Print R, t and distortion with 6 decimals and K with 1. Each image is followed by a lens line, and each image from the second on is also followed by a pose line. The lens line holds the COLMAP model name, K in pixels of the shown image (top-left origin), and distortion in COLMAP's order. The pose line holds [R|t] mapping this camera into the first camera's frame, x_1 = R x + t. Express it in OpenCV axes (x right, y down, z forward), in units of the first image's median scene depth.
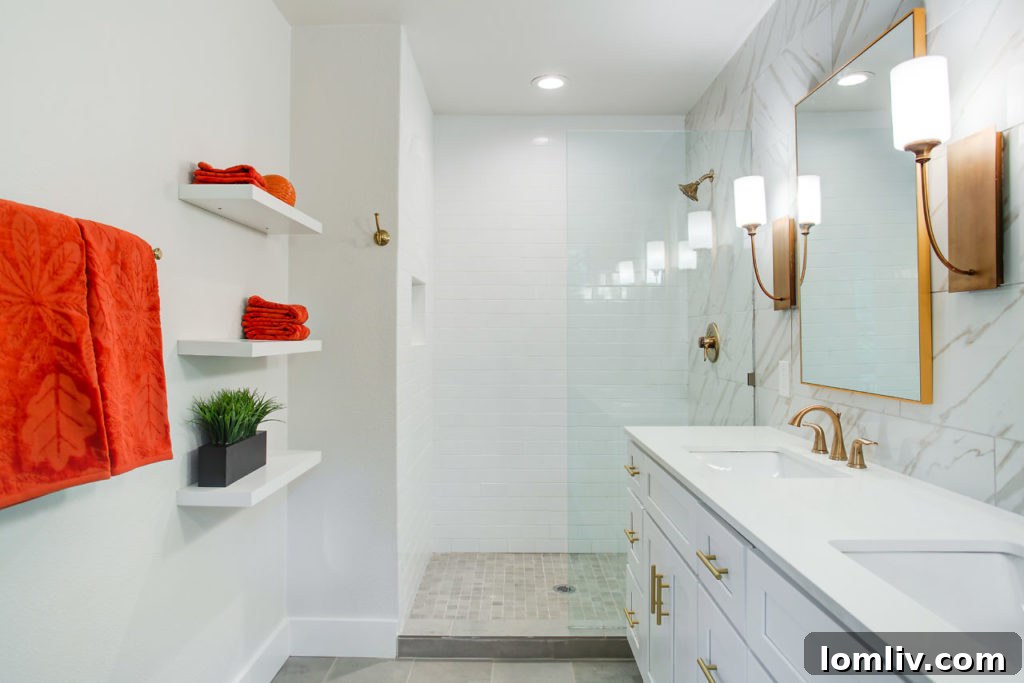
lens RADIAL K [[635.2, 0, 509.7], [0, 635.2, 334.6], [0, 0, 1]] dist [-0.008522, 0.007239]
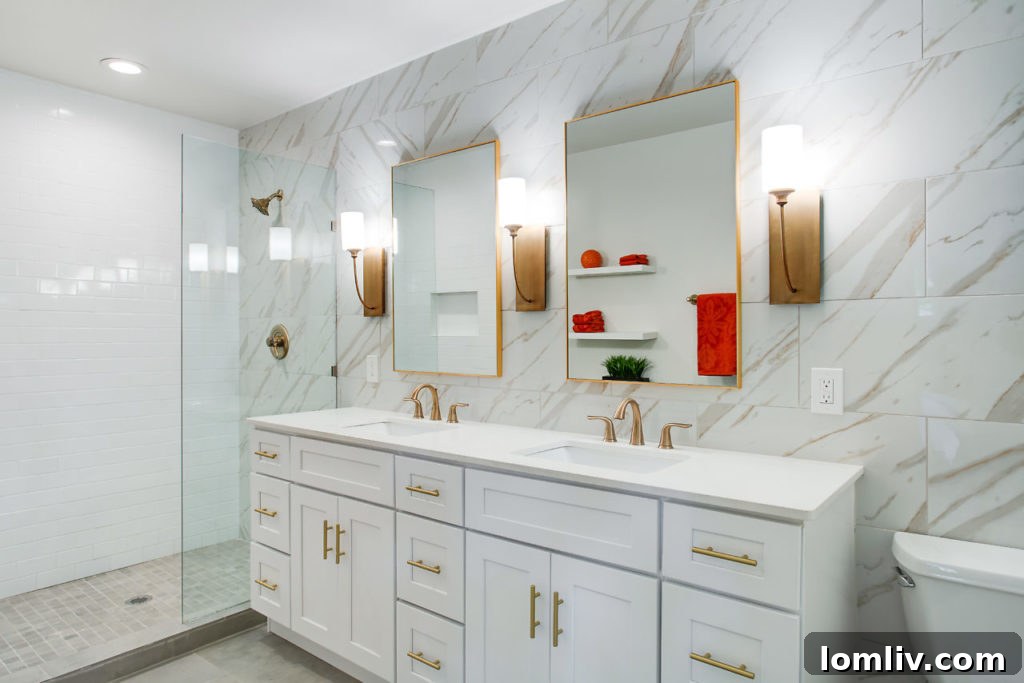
lens RADIAL K [[635.2, 0, 511.6], [0, 635.2, 341.0], [0, 0, 1]] dist [-0.008522, 0.007239]
pose [[0.621160, -0.007285, 0.783650, -0.404657], [-0.001468, 0.999944, 0.010459, -0.002028], [-0.783682, -0.007647, 0.621115, -0.043267]]
